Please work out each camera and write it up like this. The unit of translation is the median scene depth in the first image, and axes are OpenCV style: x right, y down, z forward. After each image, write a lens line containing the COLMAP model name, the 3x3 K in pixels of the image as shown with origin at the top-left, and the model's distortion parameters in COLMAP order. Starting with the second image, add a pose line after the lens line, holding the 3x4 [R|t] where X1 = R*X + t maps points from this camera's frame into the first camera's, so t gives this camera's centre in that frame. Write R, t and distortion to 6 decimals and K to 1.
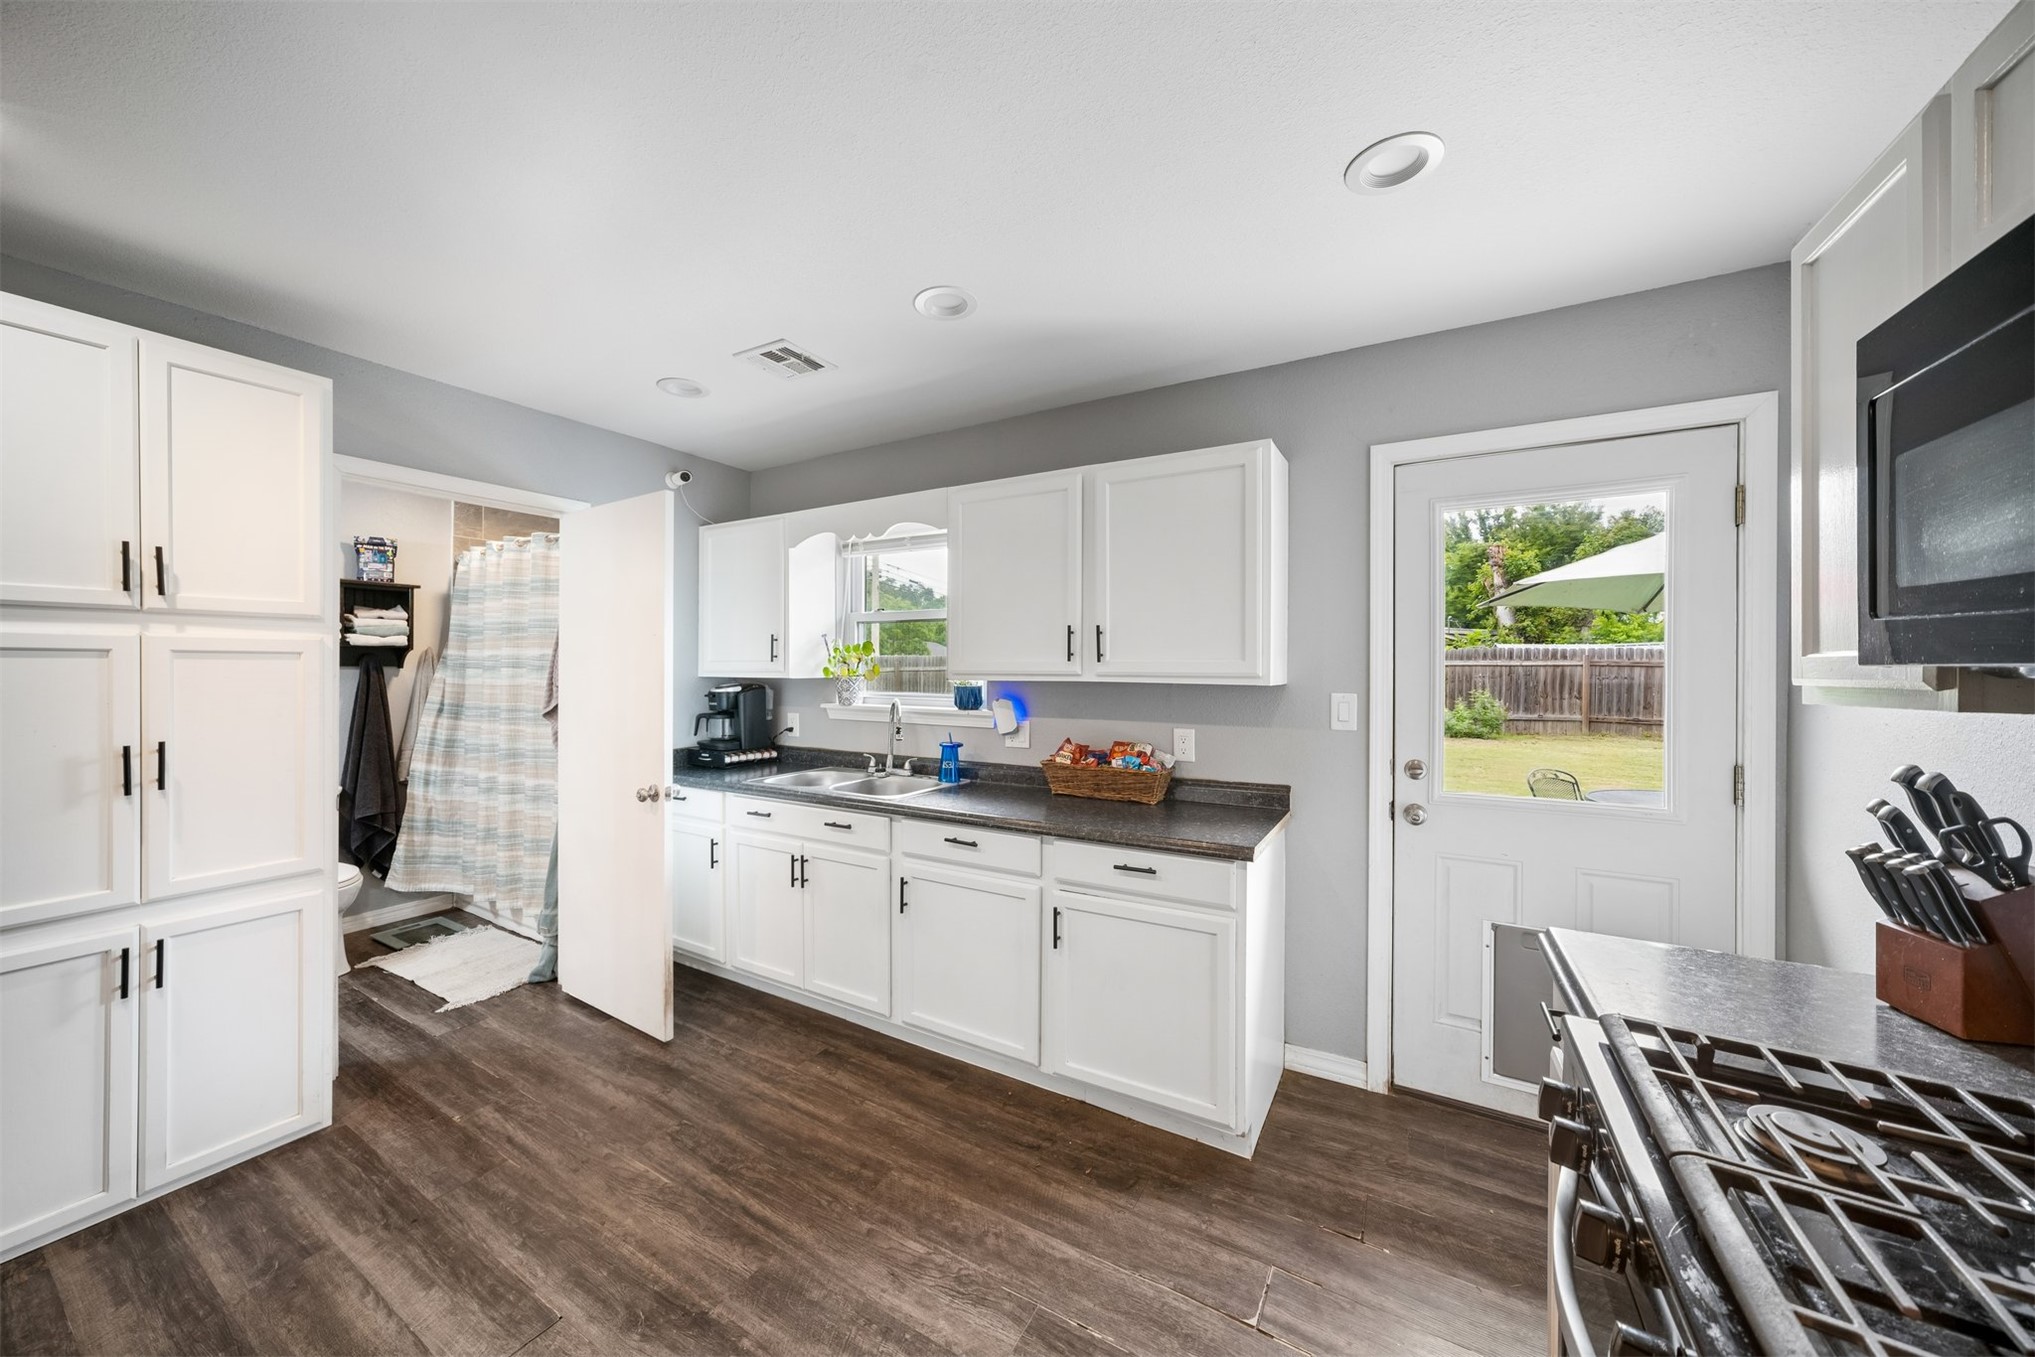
lens RADIAL K [[712.4, 0, 999.8], [0, 712.4, 672.1], [0, 0, 1]] dist [-0.021149, 0.007934]
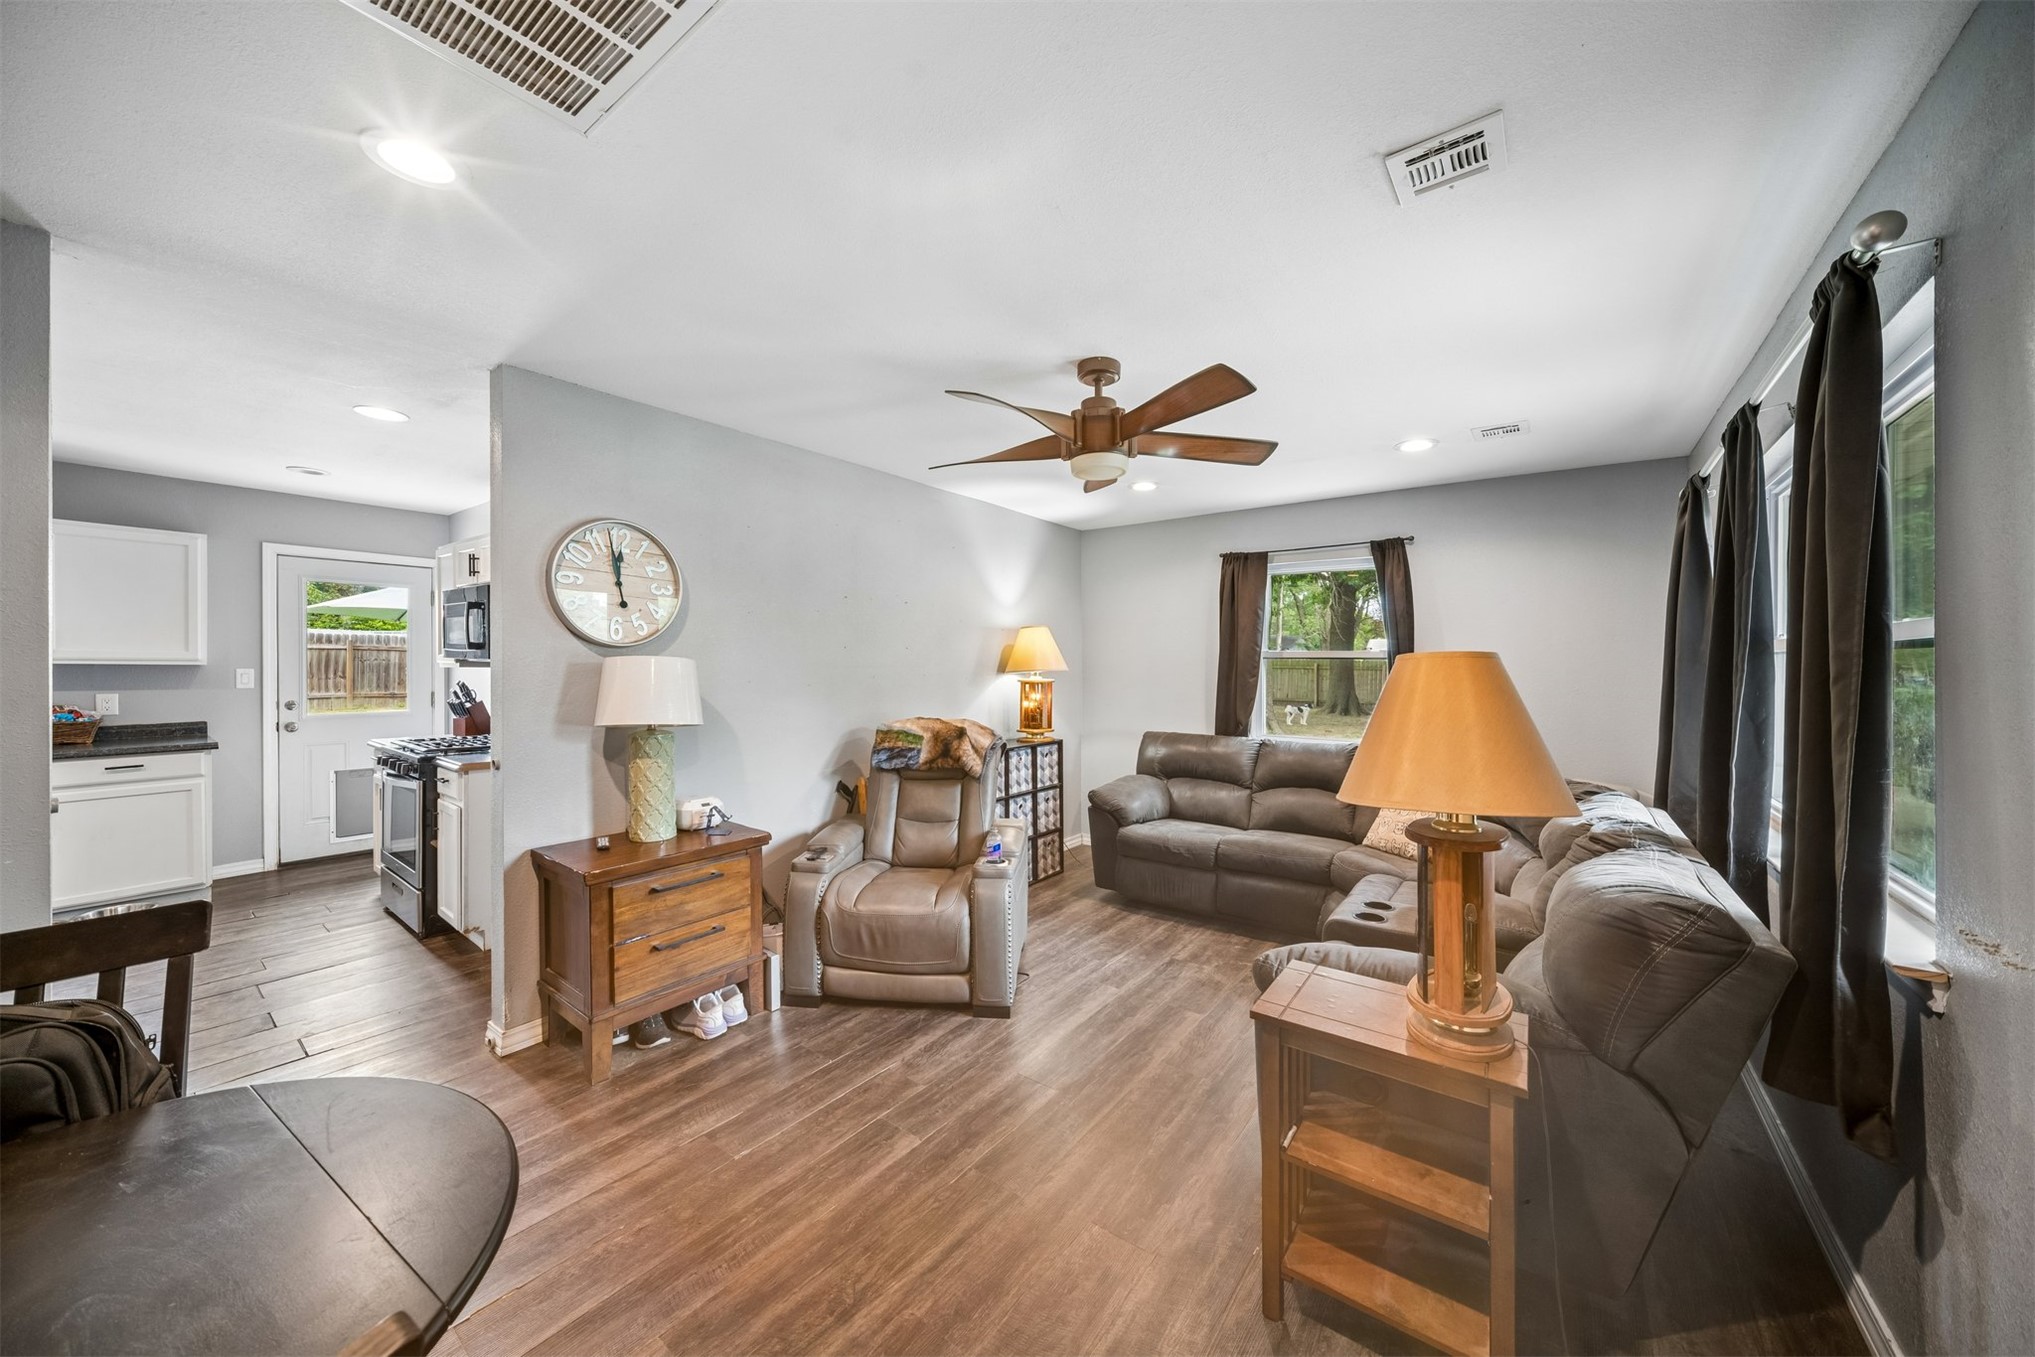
lens RADIAL K [[709.4, 0, 1008.5], [0, 709.4, 667.6], [0, 0, 1]] dist [-0.025257, 0.006896]
pose [[0.111007, -0.012451, 0.993742, -1.155779], [-0.006966, 0.999887, 0.013306, -0.012241], [-0.993795, -0.008399, 0.110908, -1.256844]]
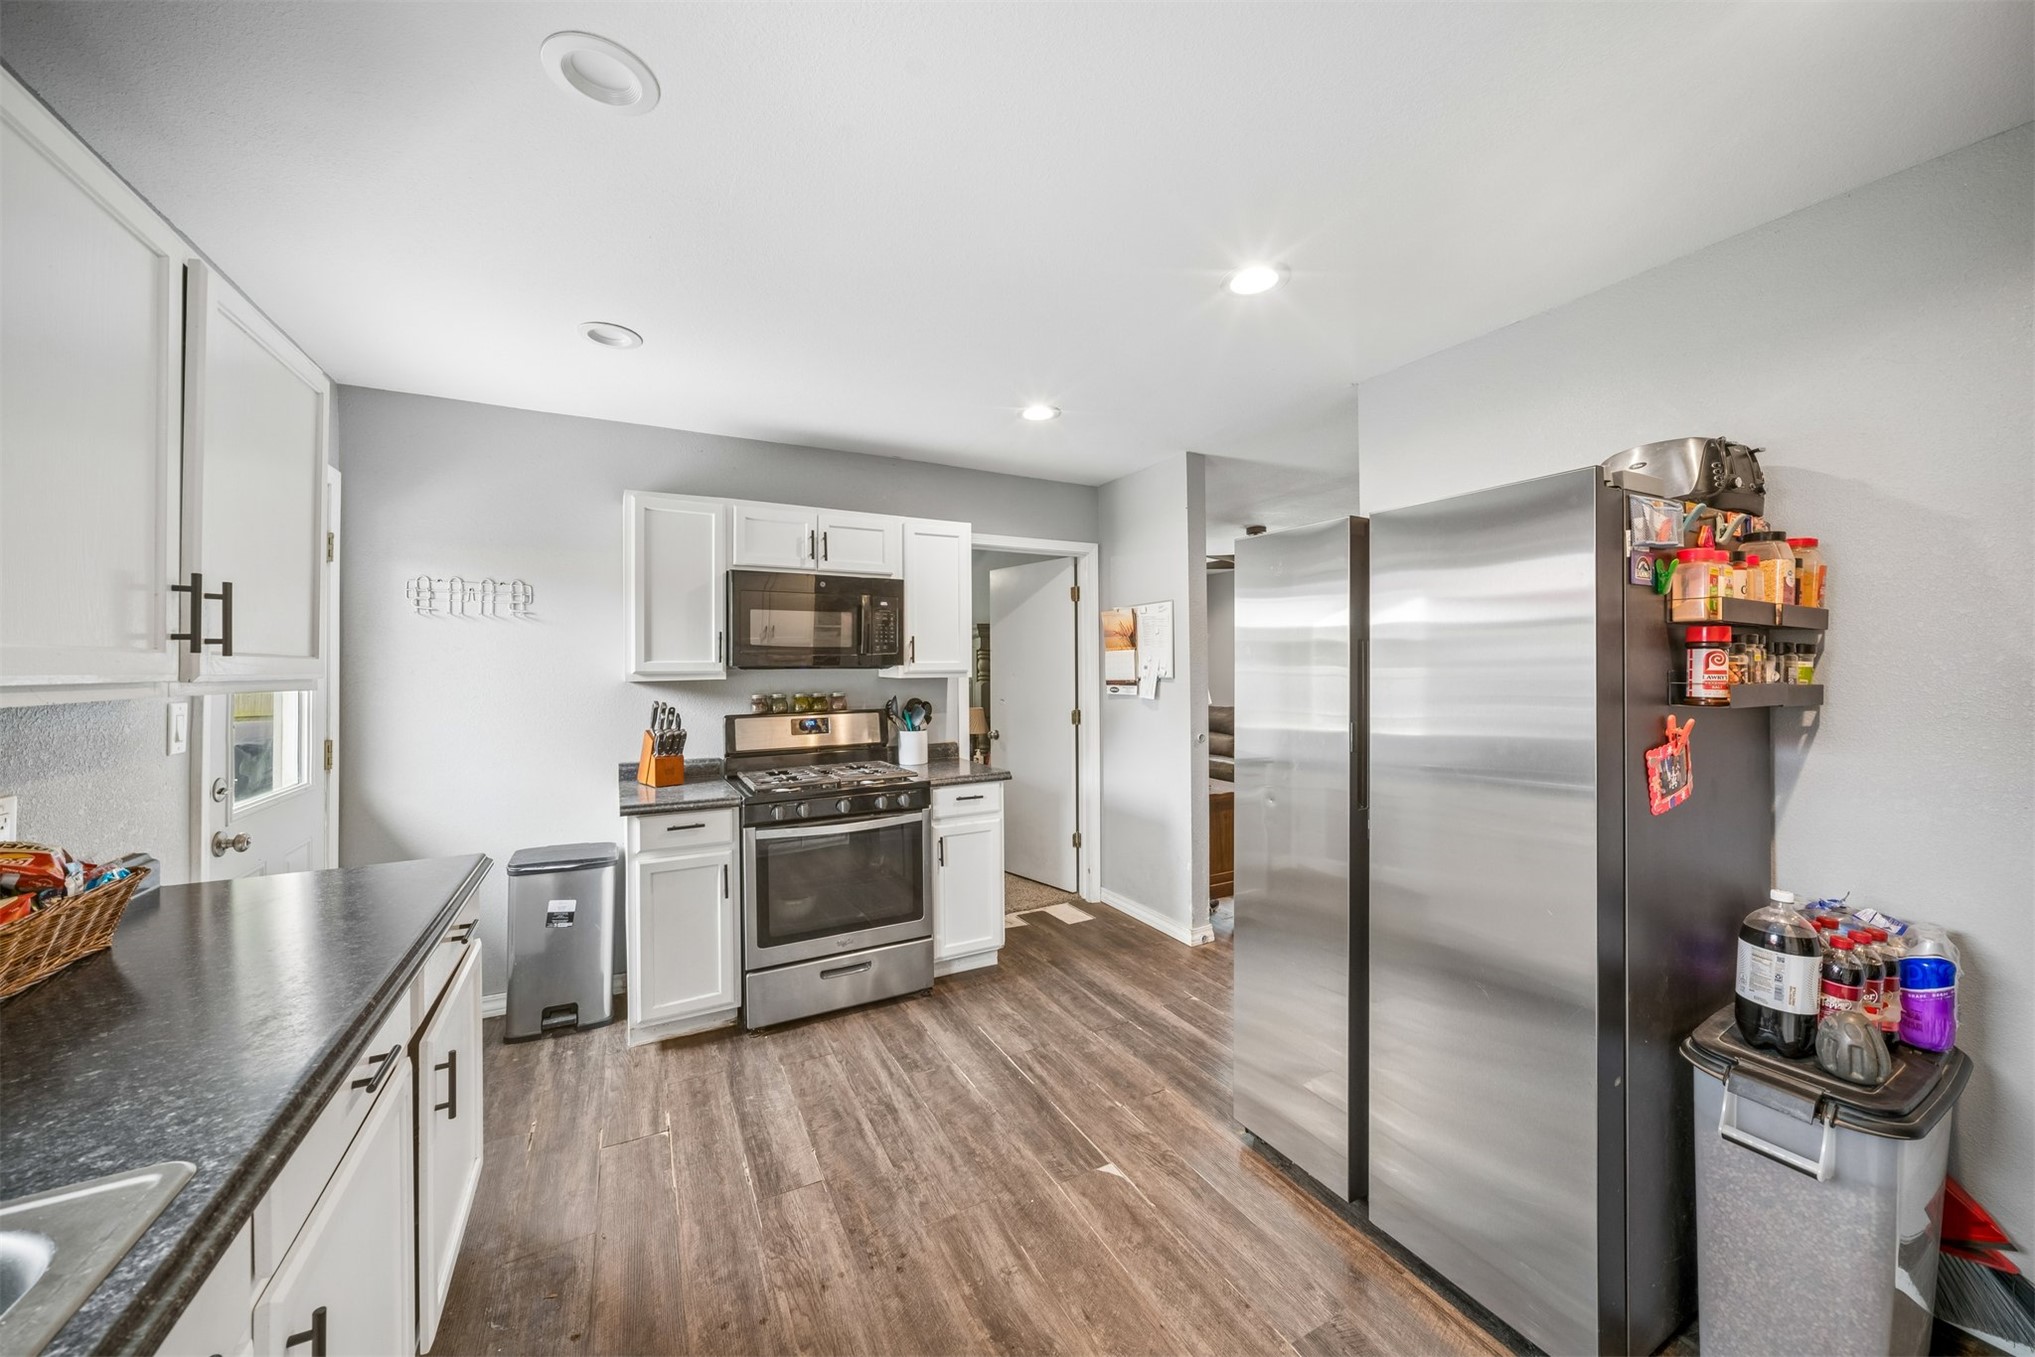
lens RADIAL K [[725.6, 0, 1001.5], [0, 725.6, 652.4], [0, 0, 1]] dist [-0.007151, 0.005380]
pose [[-0.850596, 0.009493, 0.525735, -0.630726], [0.003364, 0.999915, -0.012612, -0.008845], [-0.525809, -0.008959, -0.850555, 1.213951]]
